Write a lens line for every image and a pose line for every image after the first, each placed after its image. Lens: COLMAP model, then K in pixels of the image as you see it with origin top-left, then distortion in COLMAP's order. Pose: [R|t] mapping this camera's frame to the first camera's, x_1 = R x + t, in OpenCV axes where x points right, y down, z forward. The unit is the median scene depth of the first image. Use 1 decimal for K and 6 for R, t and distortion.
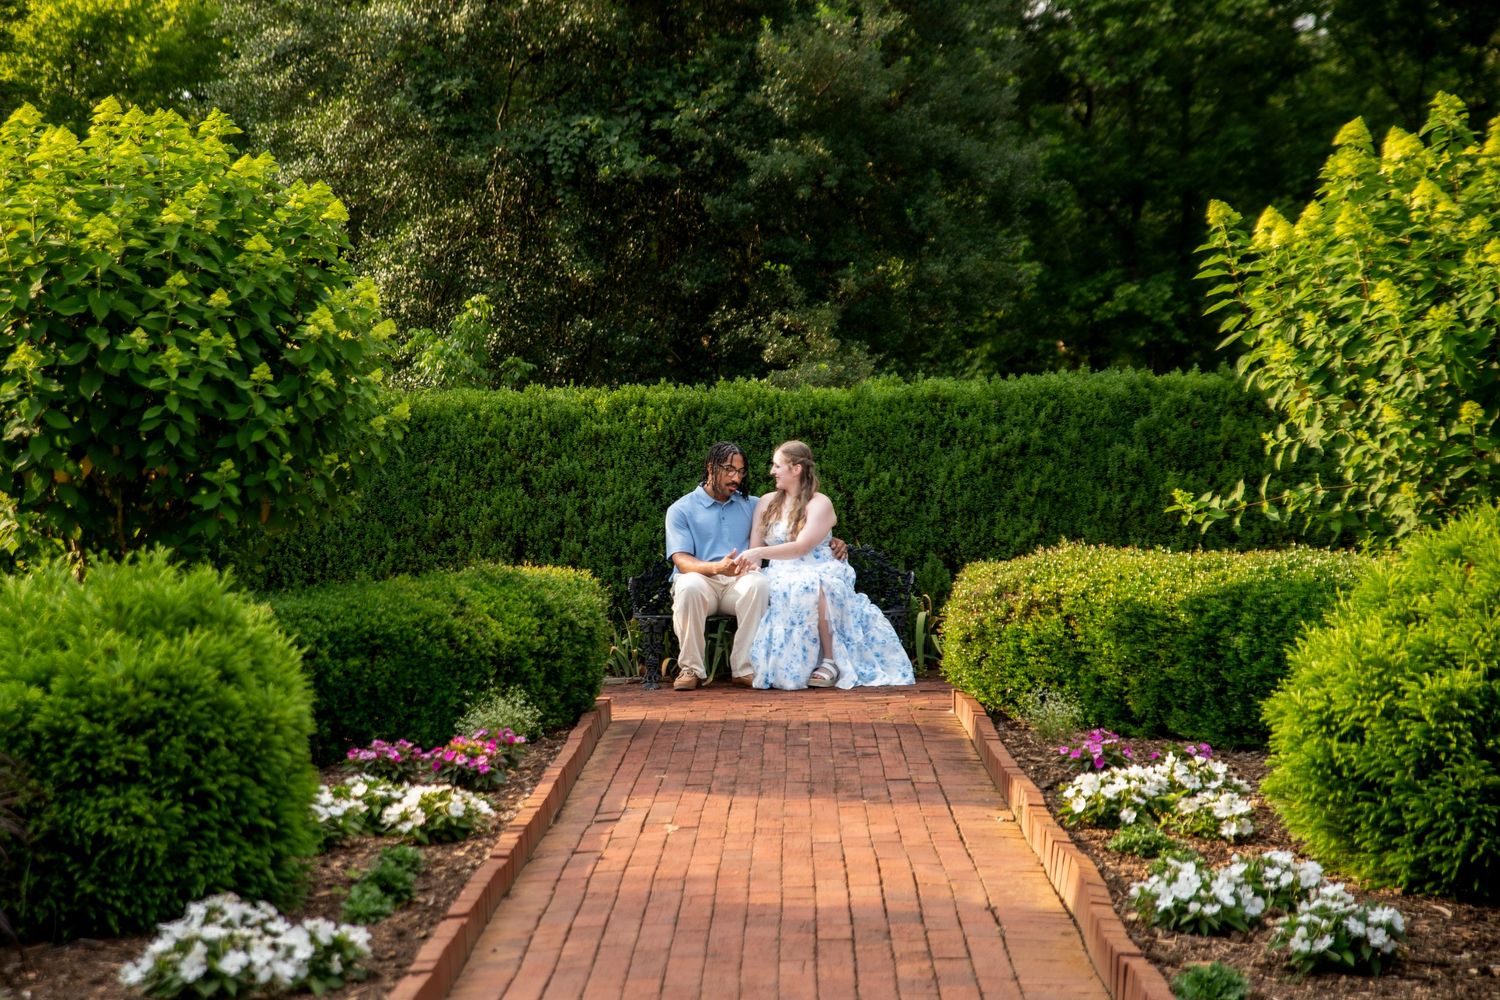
lens RADIAL K [[3058.0, 0, 673.8], [0, 3058.0, 496.3], [0, 0, 1]] dist [0.230187, 0.252593]
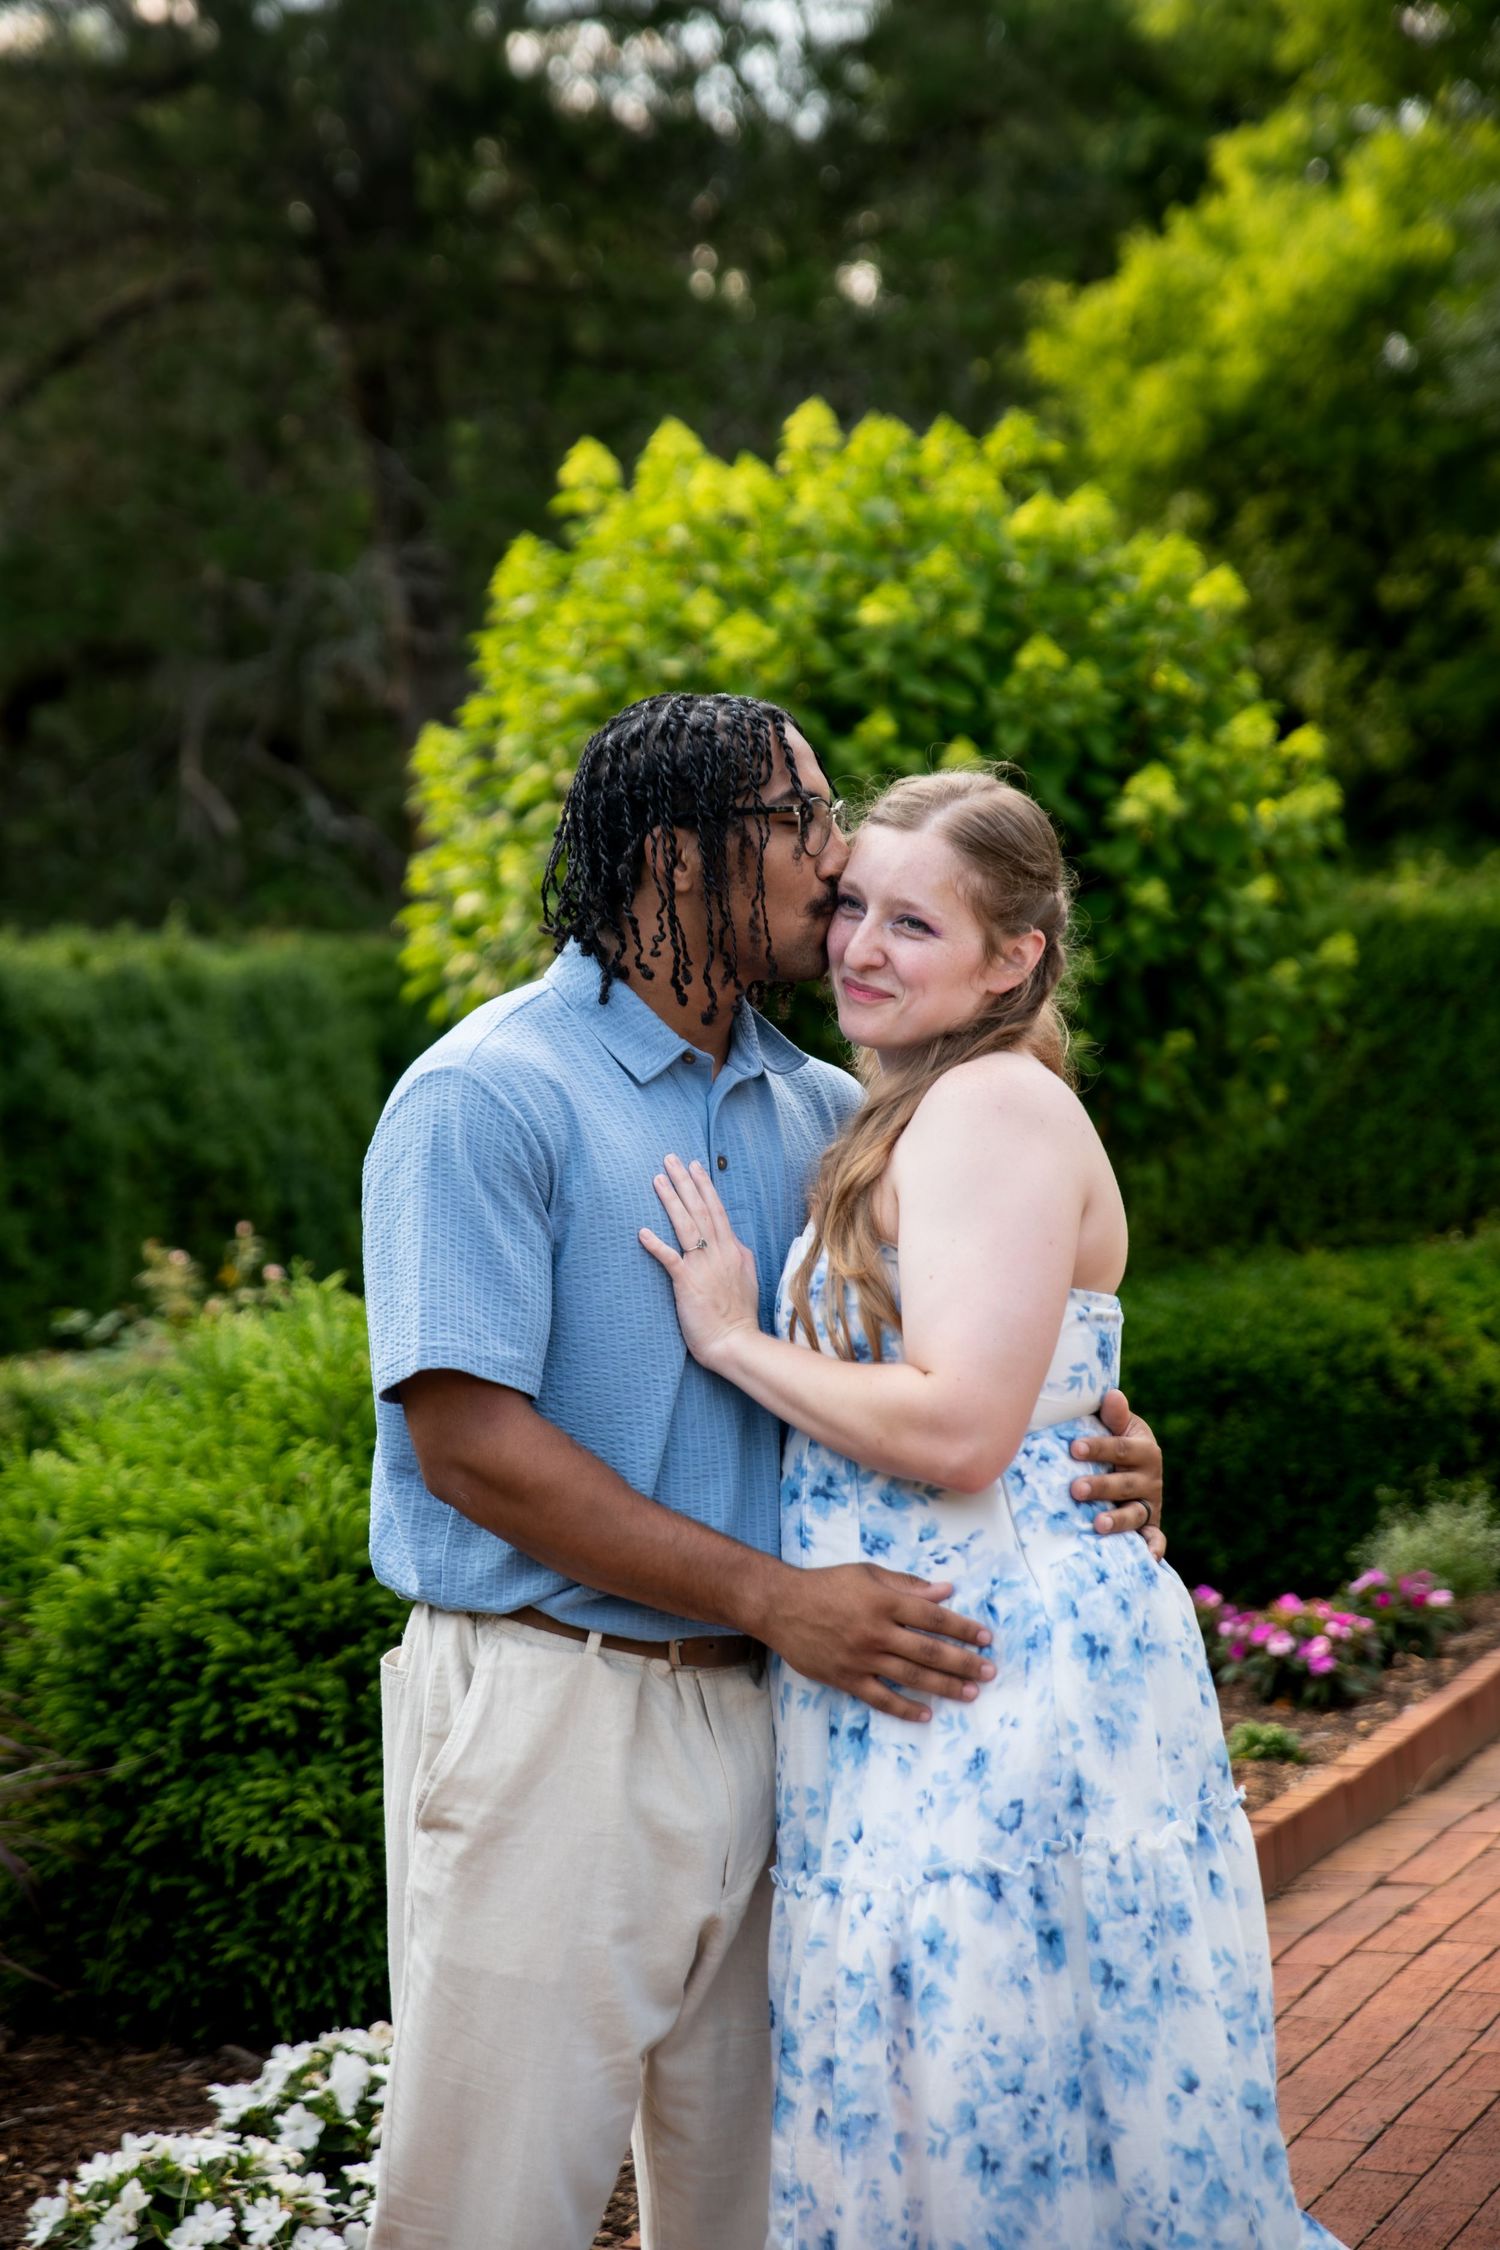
lens RADIAL K [[4587.1, 0, 750.0], [0, 4587.1, 1125.0], [0, 0, 1]] dist [0.230187, 0.252593]
pose [[0.939113, 0.016699, -0.343204, 0.094826], [-0.006632, 0.999513, 0.030487, -0.021282], [0.343546, -0.026354, 0.938766, 0.194420]]
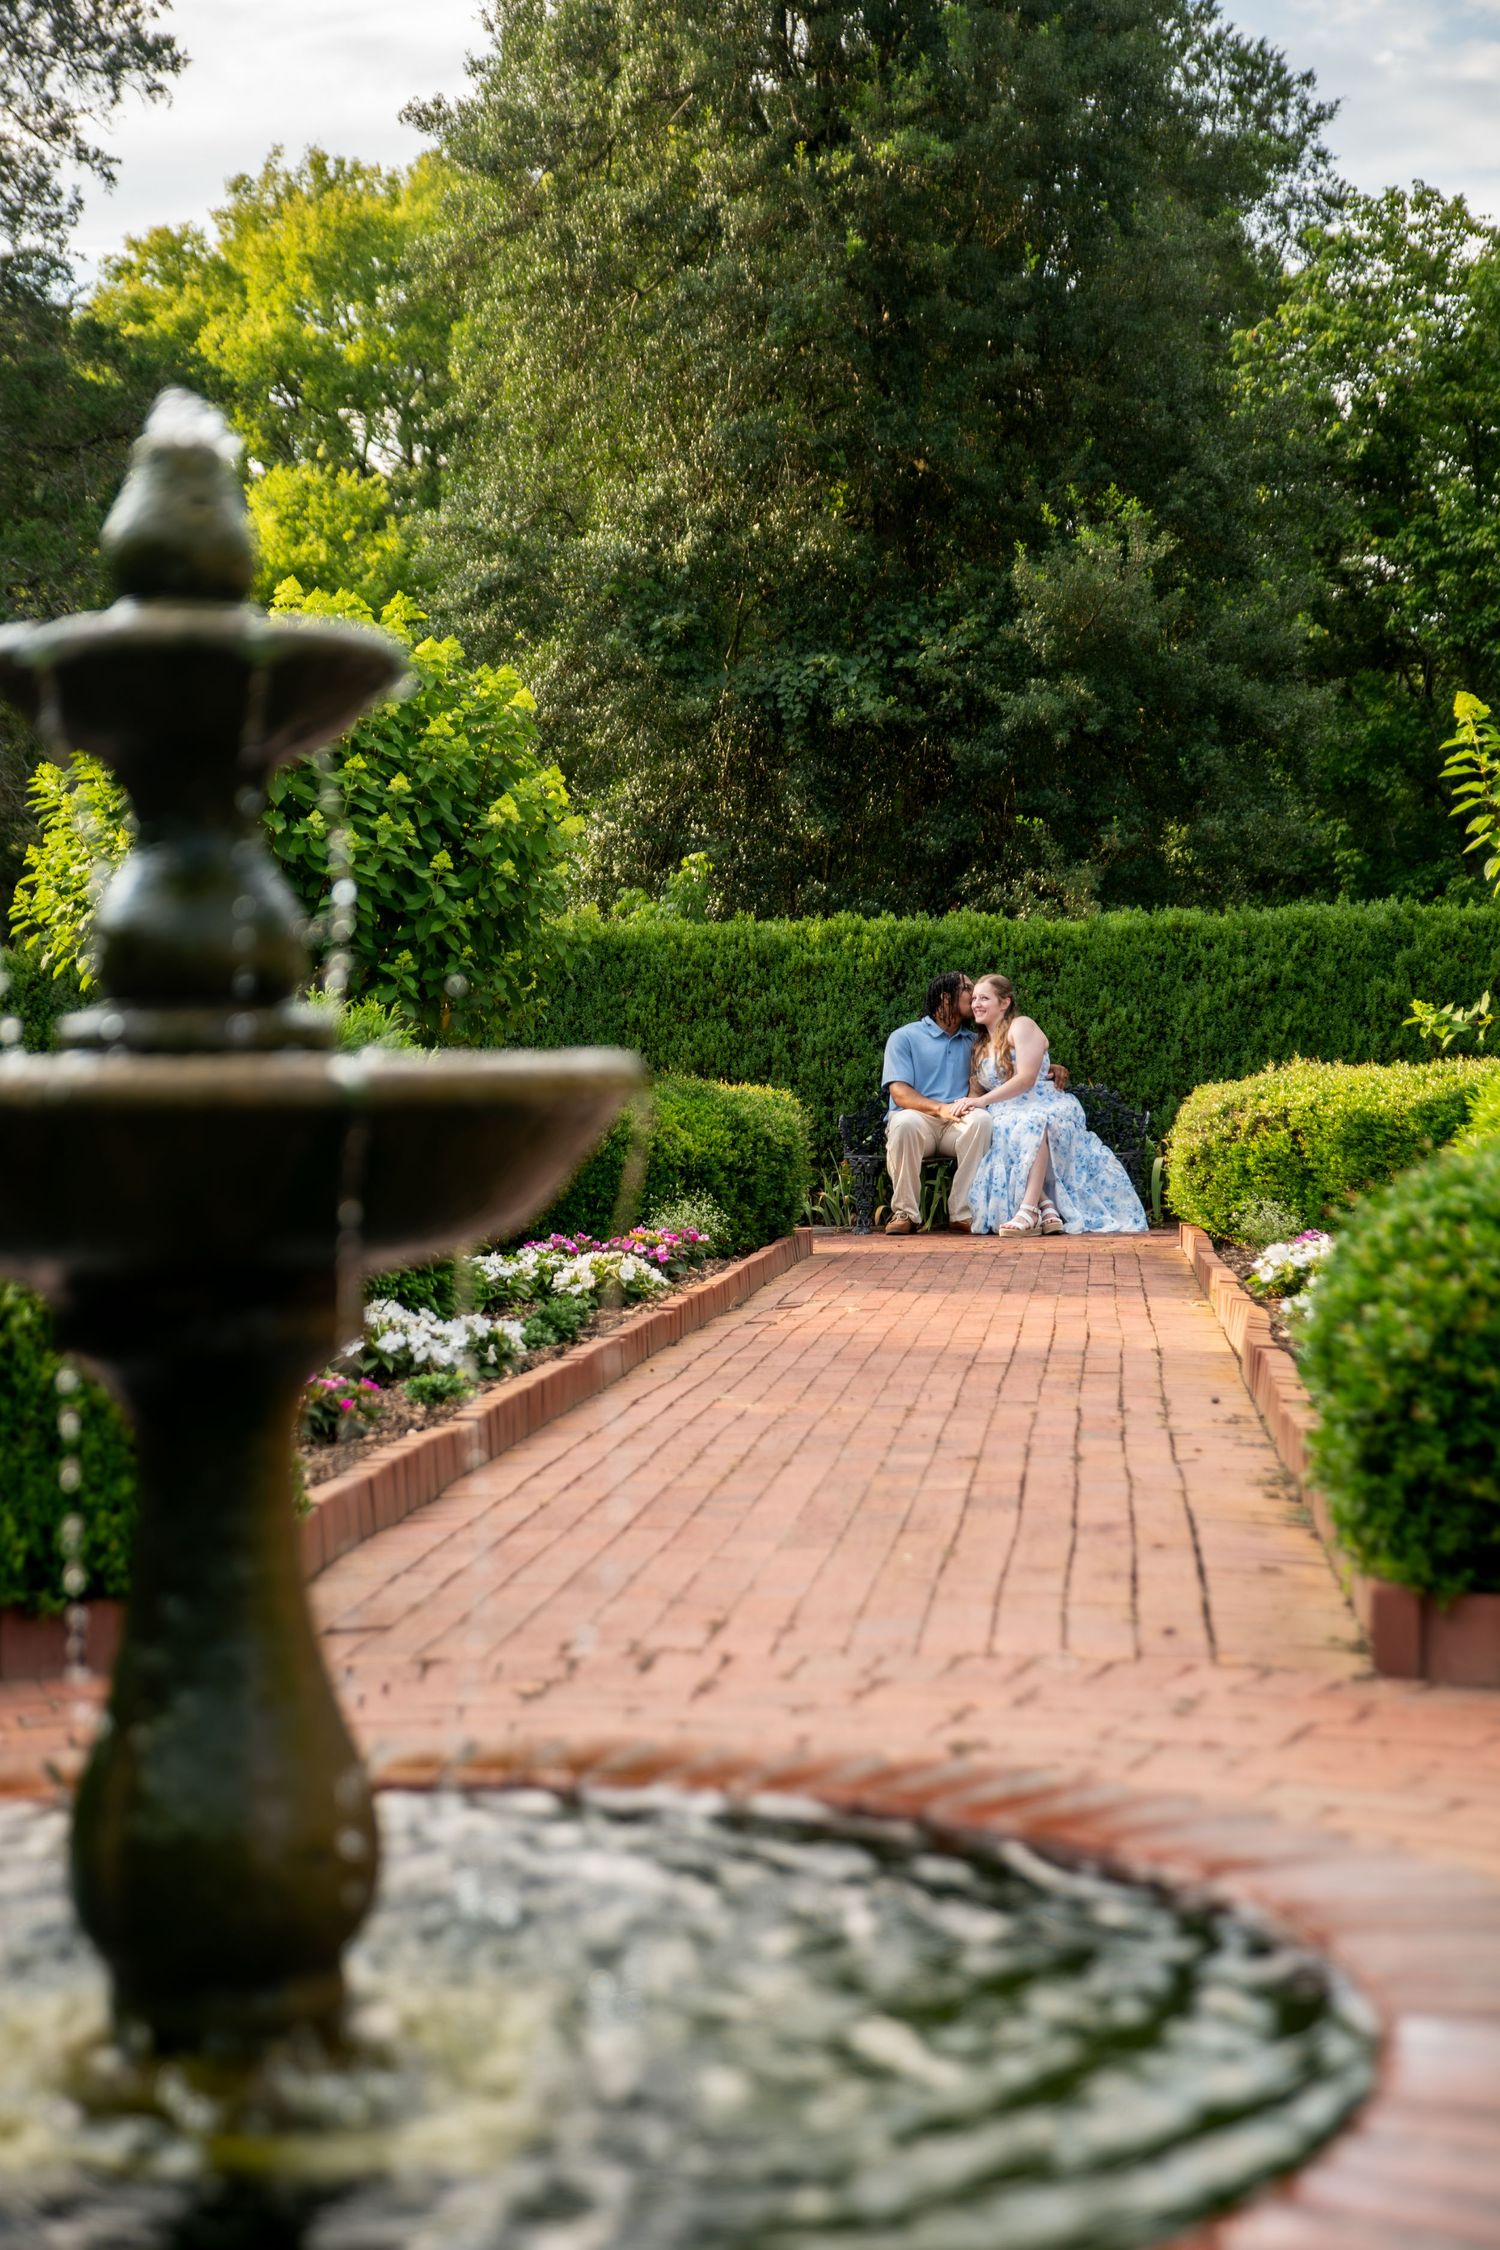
lens RADIAL K [[3601.6, 0, 750.0], [0, 3601.6, 1125.0], [0, 0, 1]] dist [0.113905, 0.085253]
pose [[0.998362, 0.009697, -0.056393, 0.023769], [-0.010185, 0.999913, -0.008378, 0.046755], [0.056307, 0.008939, 0.998374, -0.105662]]
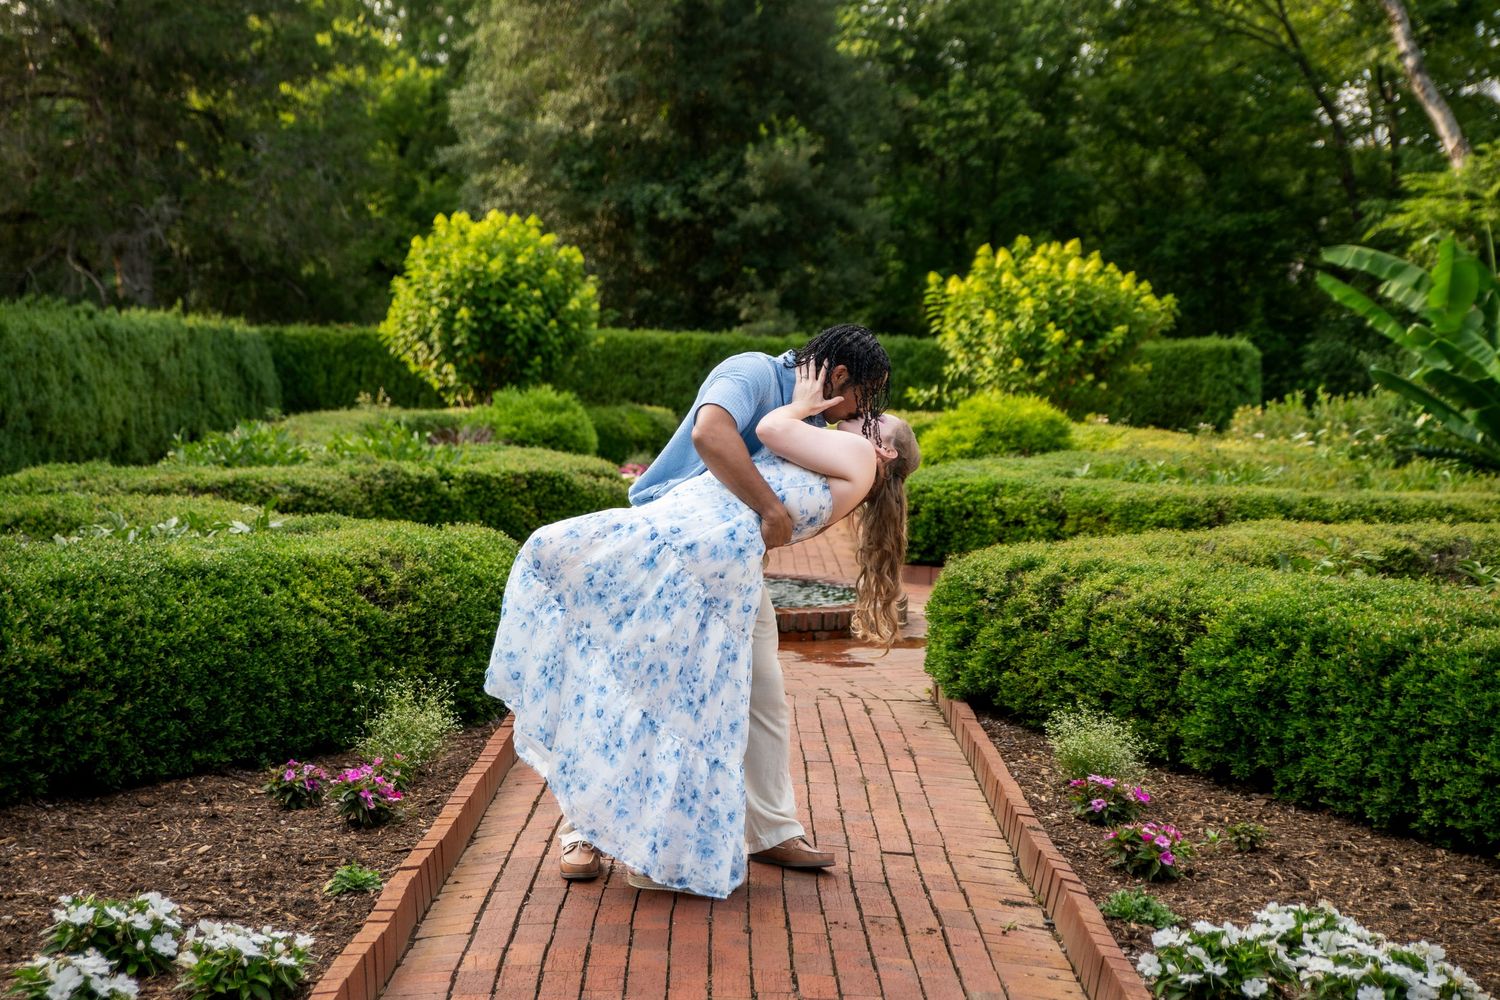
lens RADIAL K [[2182.3, 0, 750.0], [0, 2182.3, 500.0], [0, 0, 1]] dist [-0.015516, -0.010105]
pose [[0.997837, 0.048442, 0.044442, -0.040813], [-0.050469, 0.997680, 0.045688, 0.014278], [-0.042126, -0.047832, 0.997967, -0.766889]]
